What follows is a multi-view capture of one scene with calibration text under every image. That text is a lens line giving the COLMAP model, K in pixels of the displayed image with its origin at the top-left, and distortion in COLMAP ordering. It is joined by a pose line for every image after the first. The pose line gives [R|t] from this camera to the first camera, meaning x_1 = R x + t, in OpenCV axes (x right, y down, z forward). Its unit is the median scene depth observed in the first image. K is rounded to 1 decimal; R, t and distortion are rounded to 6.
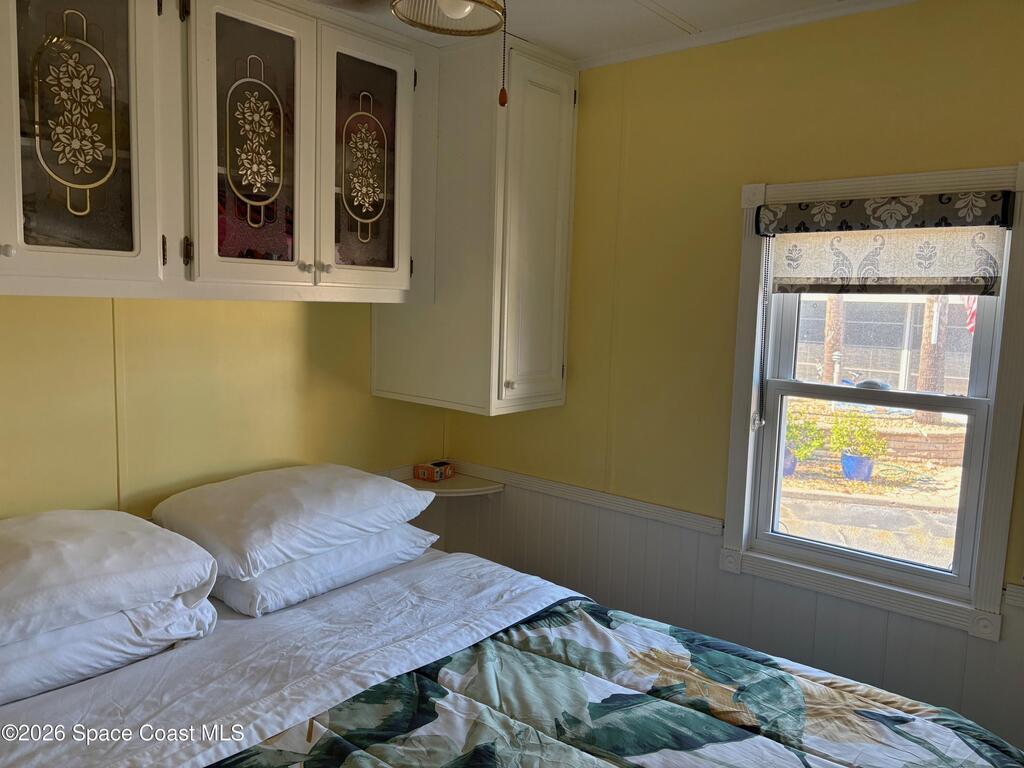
lens RADIAL K [[772.4, 0, 506.4], [0, 772.4, 386.1], [0, 0, 1]] dist [0.052922, -0.051811]
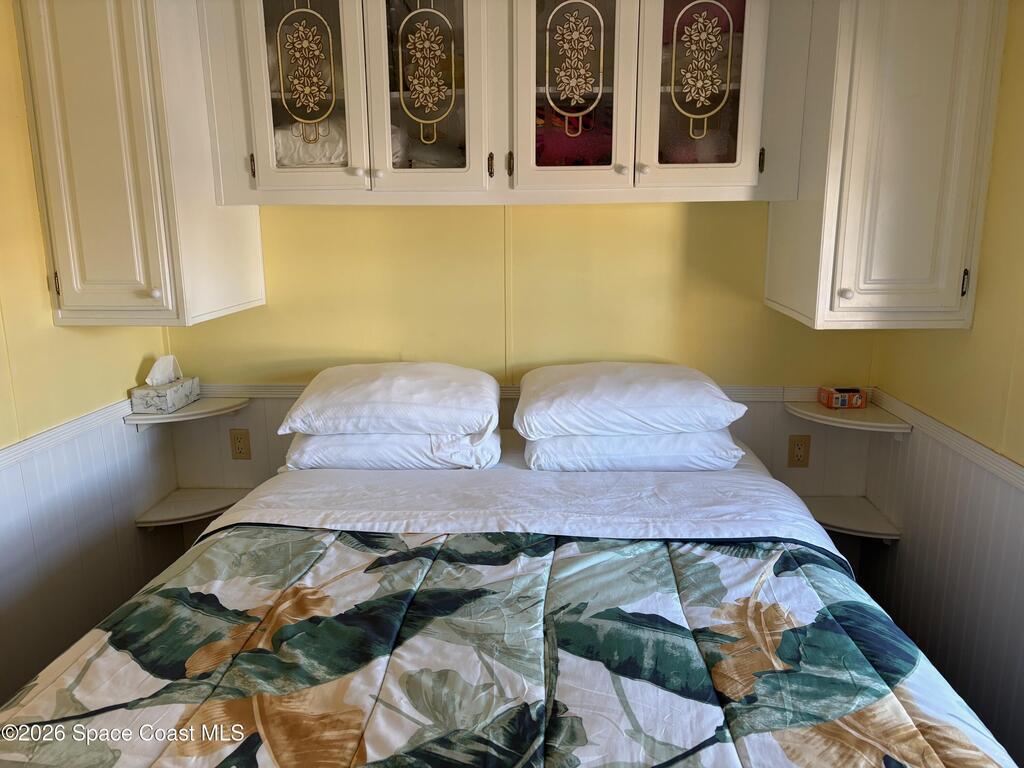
lens RADIAL K [[772.4, 0, 505.2], [0, 772.4, 380.2], [0, 0, 1]] dist [0.052922, -0.051811]
pose [[0.591821, 0.128815, -0.795710, 0.594579], [-0.066957, 0.991593, 0.110726, 0.028860], [0.803284, -0.012252, 0.595470, 0.262381]]
